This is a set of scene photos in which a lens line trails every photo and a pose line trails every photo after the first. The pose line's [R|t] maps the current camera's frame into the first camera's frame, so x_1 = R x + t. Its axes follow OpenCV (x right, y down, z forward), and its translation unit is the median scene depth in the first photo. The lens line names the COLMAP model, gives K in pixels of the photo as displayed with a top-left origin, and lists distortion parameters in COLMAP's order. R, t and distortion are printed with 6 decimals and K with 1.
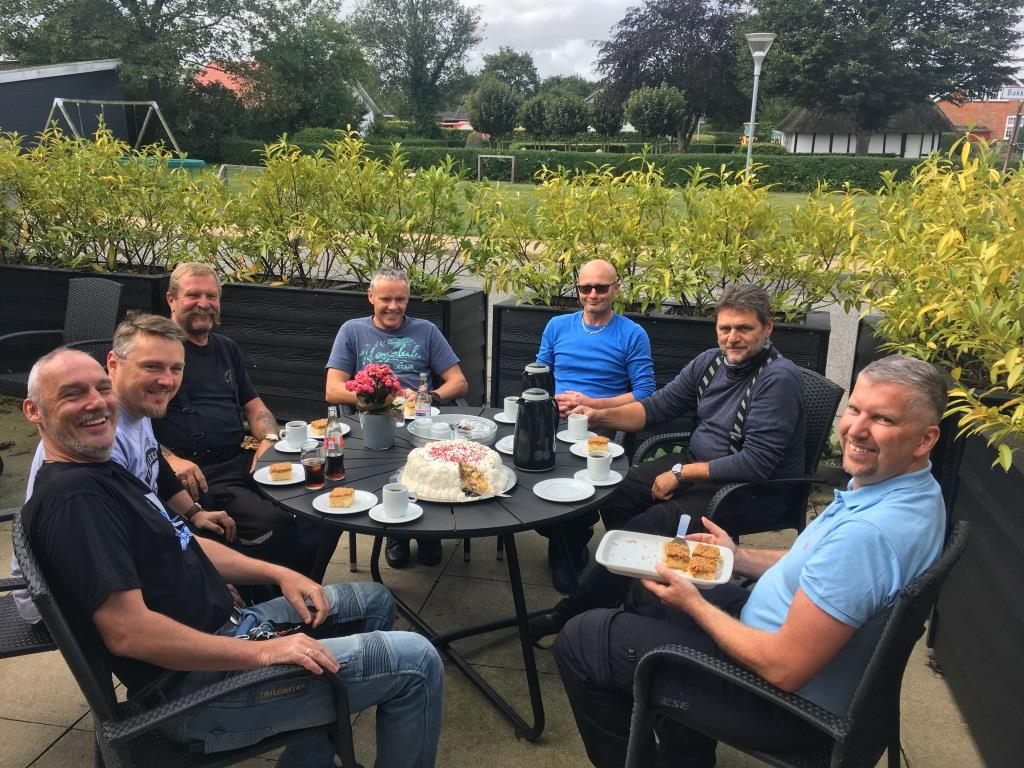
lens RADIAL K [[863.7, 0, 512.0], [0, 863.7, 384.0], [0, 0, 1]] dist [0.070820, -0.102462]
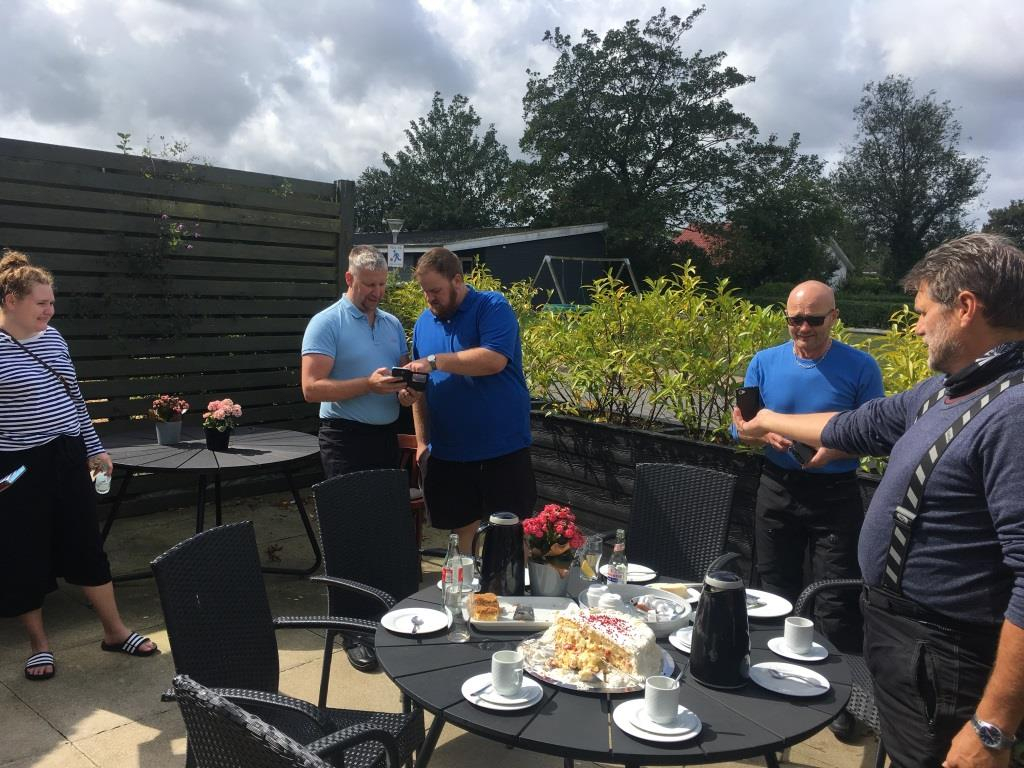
lens RADIAL K [[865.7, 0, 512.0], [0, 865.7, 384.0], [0, 0, 1]] dist [0.069756, -0.081121]
pose [[0.863167, 0.072120, -0.499742, 0.141394], [-0.157201, 0.978940, -0.130247, -0.016525], [0.479824, 0.190985, 0.856326, 0.136982]]
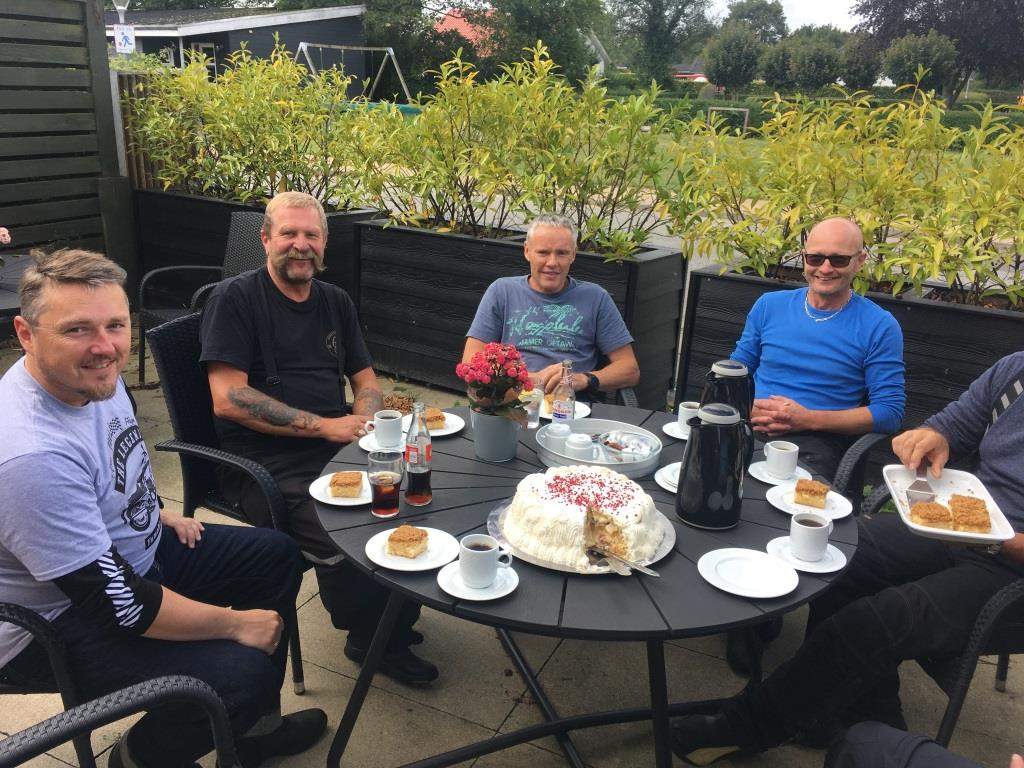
lens RADIAL K [[863.7, 0, 512.0], [0, 863.7, 384.0], [0, 0, 1]] dist [0.070820, -0.102462]
pose [[0.967746, 0.098405, -0.231916, 0.014916], [-0.087357, 0.994518, 0.057462, -0.019935], [0.236299, -0.035349, 0.971037, 0.186357]]
